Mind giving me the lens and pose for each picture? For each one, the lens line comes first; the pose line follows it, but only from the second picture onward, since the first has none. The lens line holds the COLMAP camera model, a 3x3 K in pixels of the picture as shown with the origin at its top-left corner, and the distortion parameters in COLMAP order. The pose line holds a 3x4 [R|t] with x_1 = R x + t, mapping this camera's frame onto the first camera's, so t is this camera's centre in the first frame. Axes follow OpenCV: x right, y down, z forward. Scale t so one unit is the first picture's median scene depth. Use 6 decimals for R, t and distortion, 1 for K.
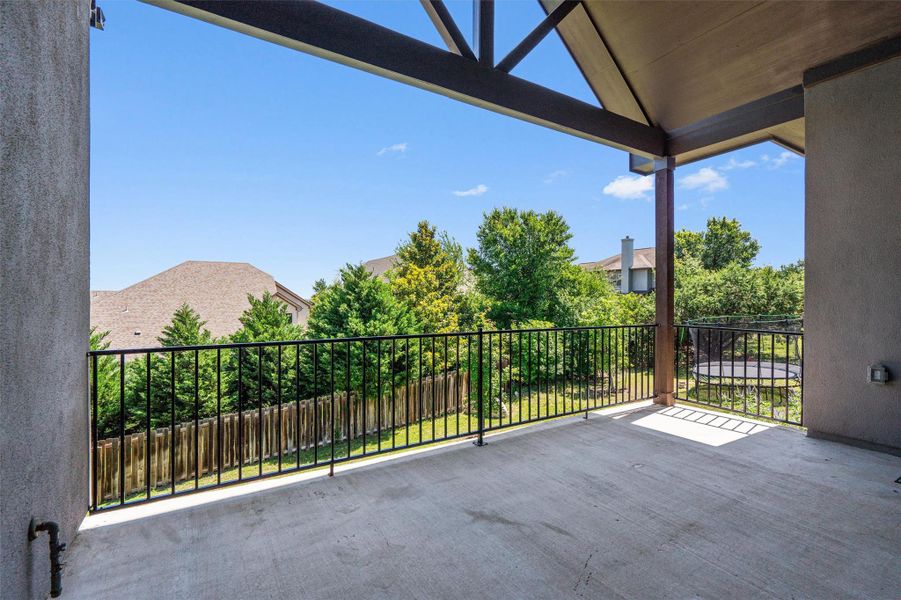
lens RADIAL K [[406.2, 0, 448.0], [0, 406.2, 300.8], [0, 0, 1]] dist [-0.002314, -0.000223]
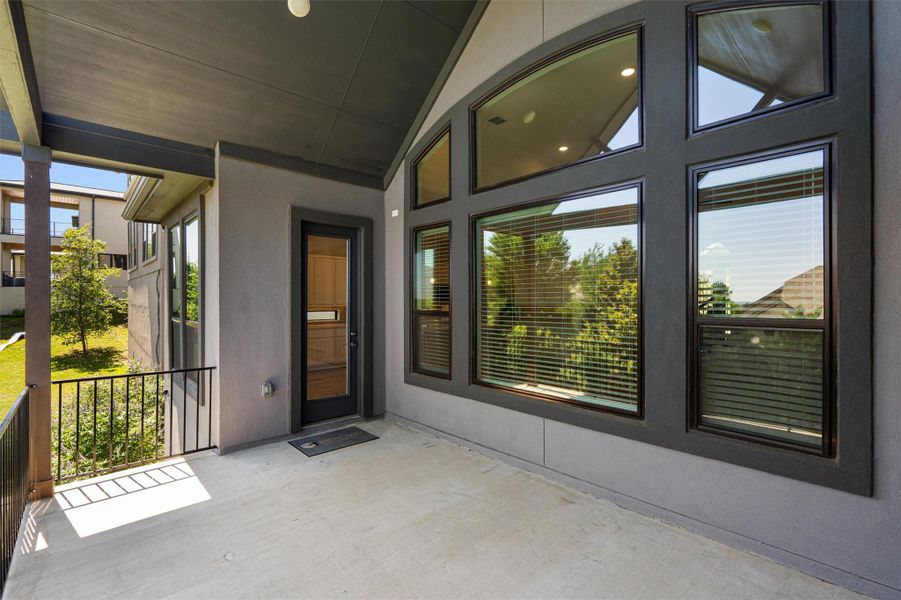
lens RADIAL K [[406.2, 0, 449.3], [0, 406.2, 298.8], [0, 0, 1]] dist [-0.002314, -0.000223]
pose [[-0.188548, -0.000639, 0.982064, -0.416489], [0.002519, 0.999996, 0.001134, -0.125794], [-0.982061, 0.002688, -0.188546, 0.624243]]
